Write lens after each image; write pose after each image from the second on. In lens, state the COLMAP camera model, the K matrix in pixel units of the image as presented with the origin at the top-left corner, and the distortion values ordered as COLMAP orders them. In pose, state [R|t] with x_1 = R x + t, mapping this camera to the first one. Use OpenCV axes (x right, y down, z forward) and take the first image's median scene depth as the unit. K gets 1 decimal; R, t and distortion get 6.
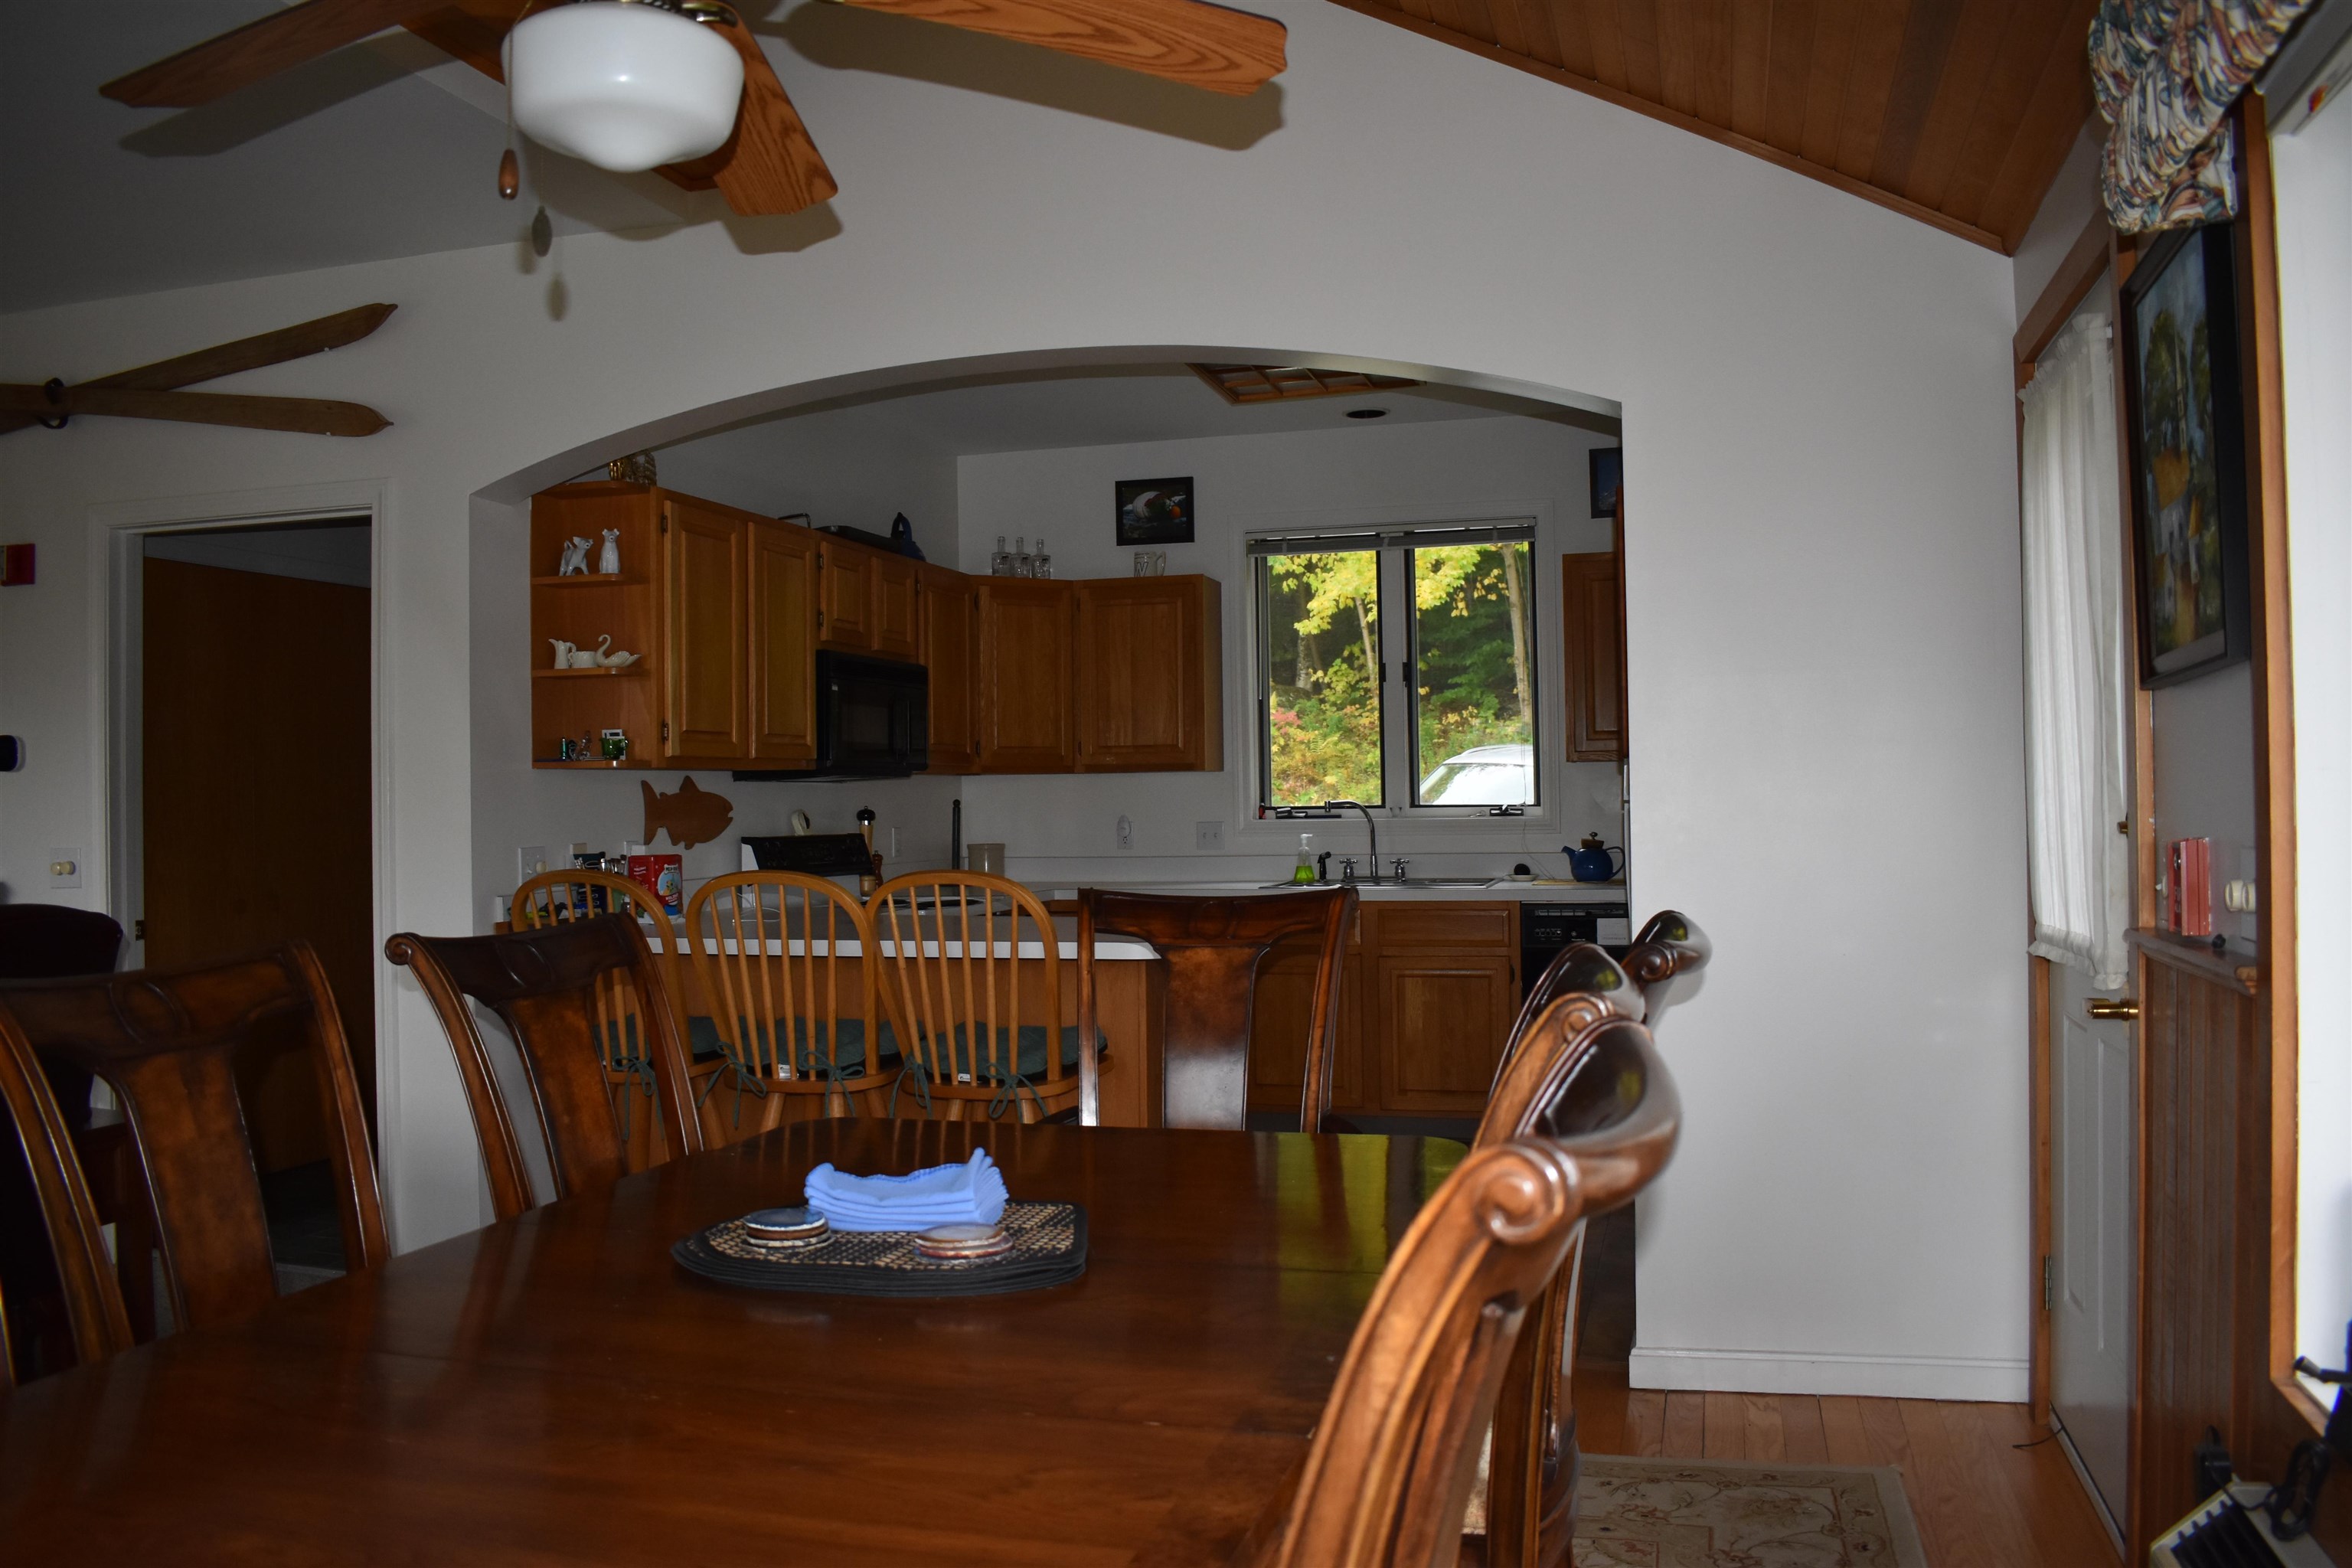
lens RADIAL K [[1828.8, 0, 1177.1], [0, 1828.8, 785.6], [0, 0, 1]] dist [-0.001450, -0.000033]
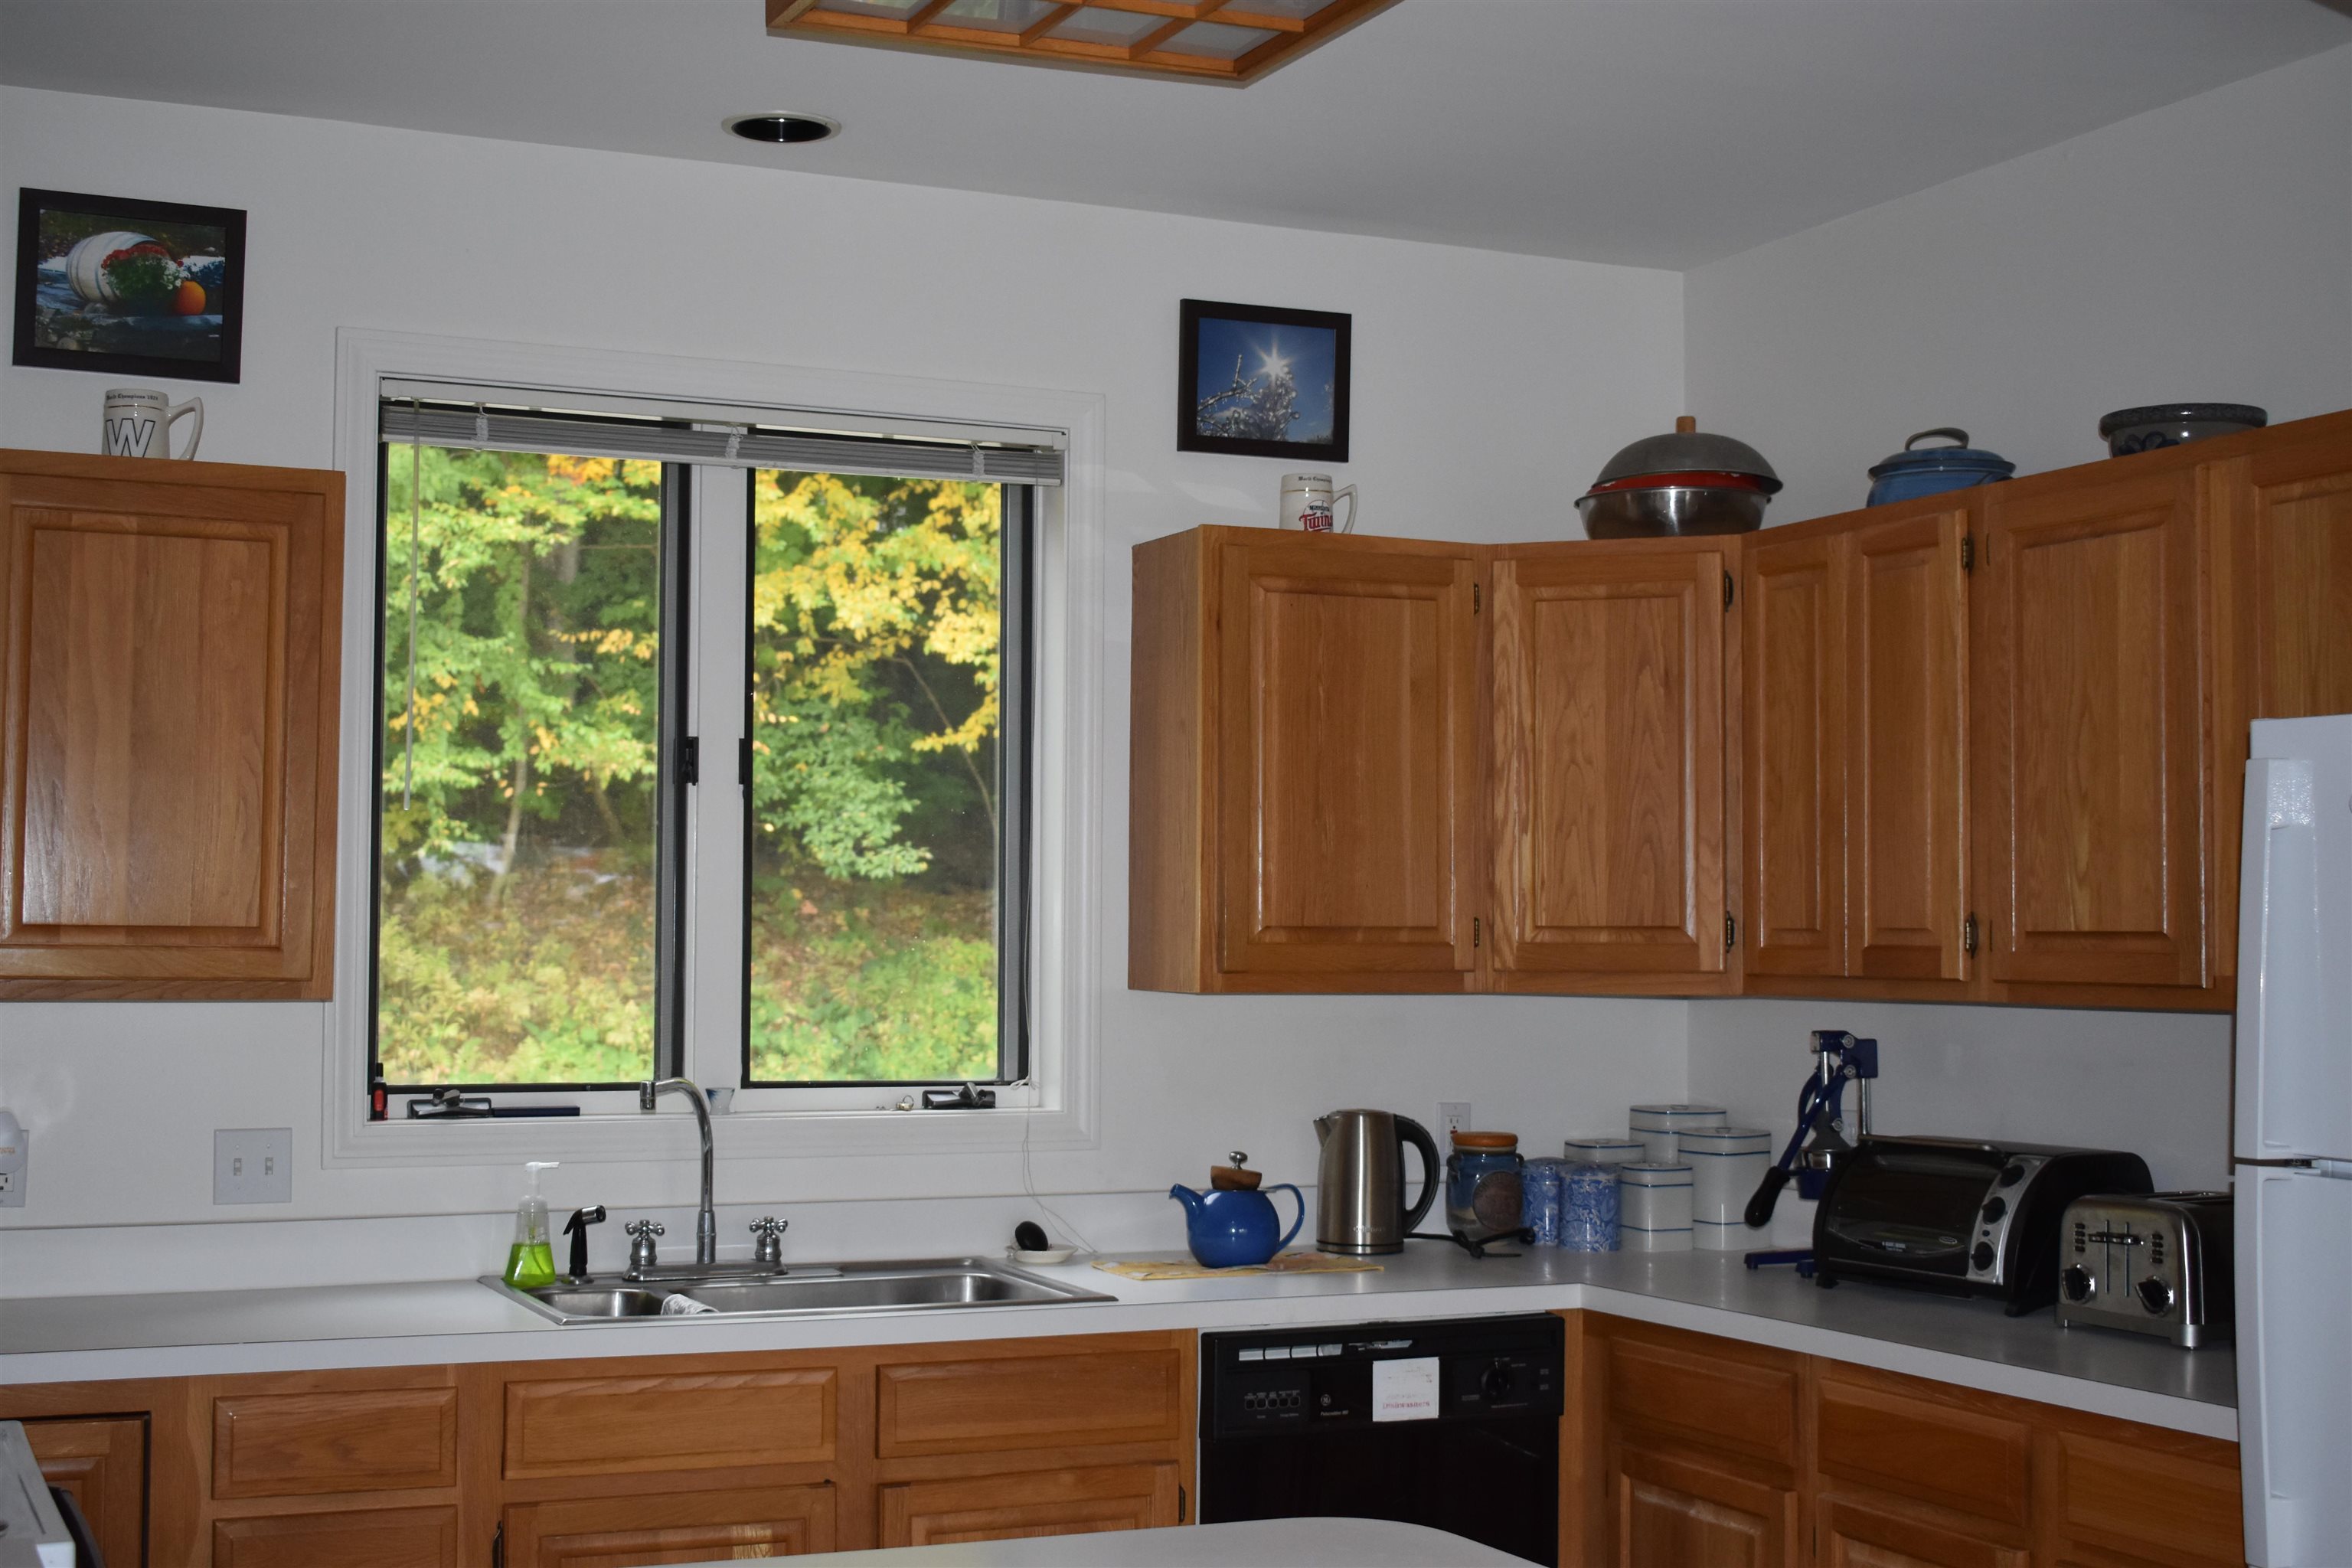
lens RADIAL K [[3147.2, 0, 1175.8], [0, 3147.2, 787.2], [0, 0, 1]] dist [0.014004, 0.000000]
pose [[0.757571, 0.046585, 0.651088, -0.264088], [-0.024221, 0.998769, -0.043279, -0.027247], [-0.652303, 0.017017, 0.757767, 0.387848]]
